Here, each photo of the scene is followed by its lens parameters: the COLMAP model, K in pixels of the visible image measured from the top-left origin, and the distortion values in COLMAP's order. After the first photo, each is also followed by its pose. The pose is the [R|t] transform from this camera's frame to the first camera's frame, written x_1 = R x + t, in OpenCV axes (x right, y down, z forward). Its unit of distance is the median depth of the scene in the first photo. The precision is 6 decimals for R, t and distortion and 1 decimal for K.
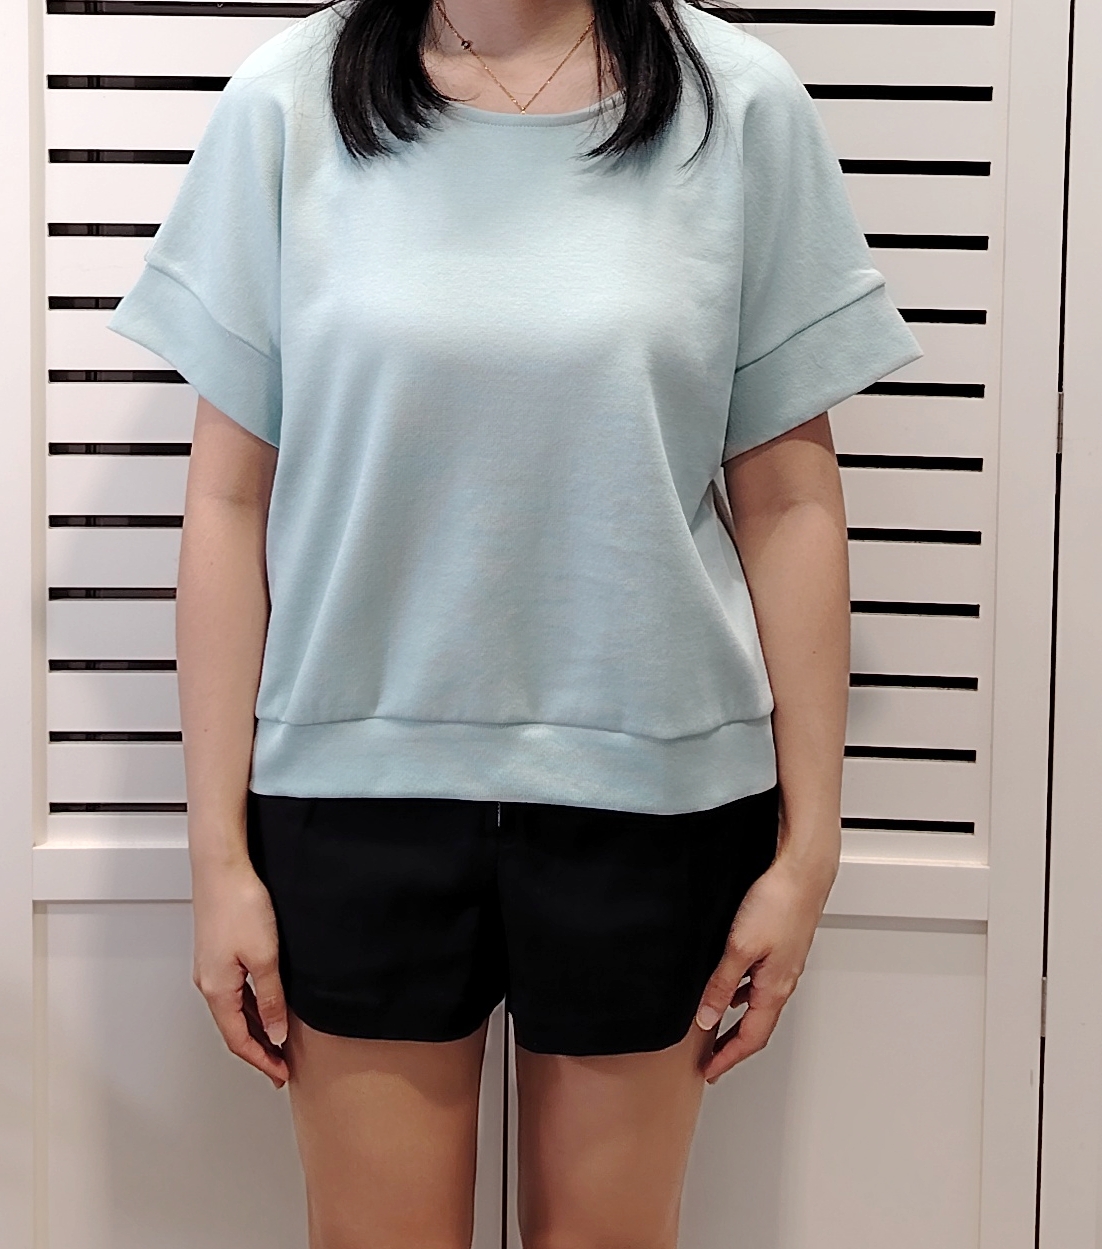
lens RADIAL K [[983.8, 0, 635.9], [0, 983.8, 623.2], [0, 0, 1]] dist [-0.024622, 0.014749]
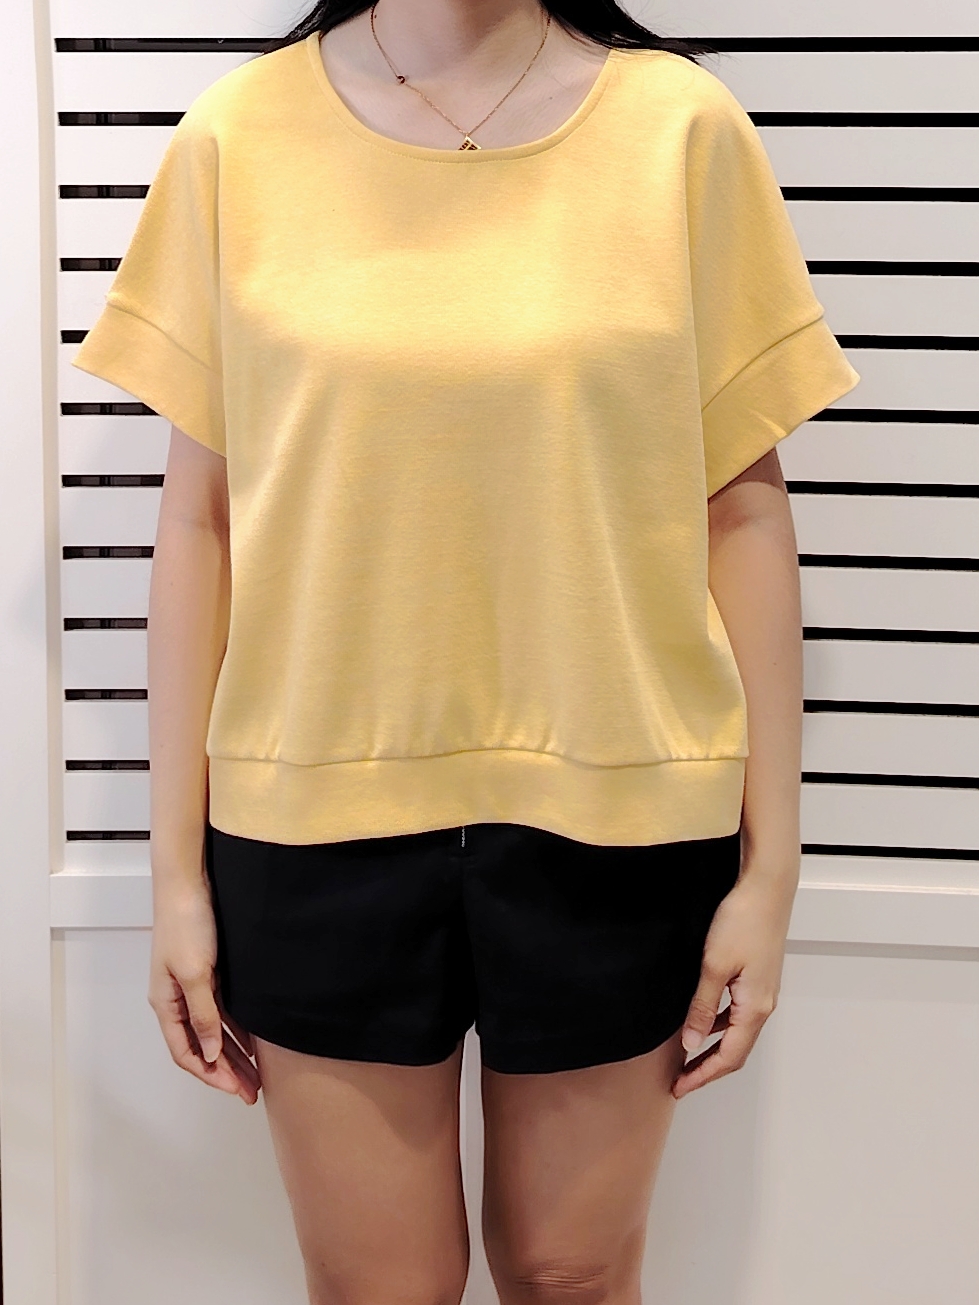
lens RADIAL K [[974.2, 0, 499.2], [0, 974.2, 649.7], [0, 0, 1]] dist [-0.002918, -0.007456]
pose [[0.999815, -0.003566, -0.018920, -0.103560], [0.003574, 0.999994, 0.000405, -0.002095], [0.018918, -0.000473, 0.999821, -0.001109]]
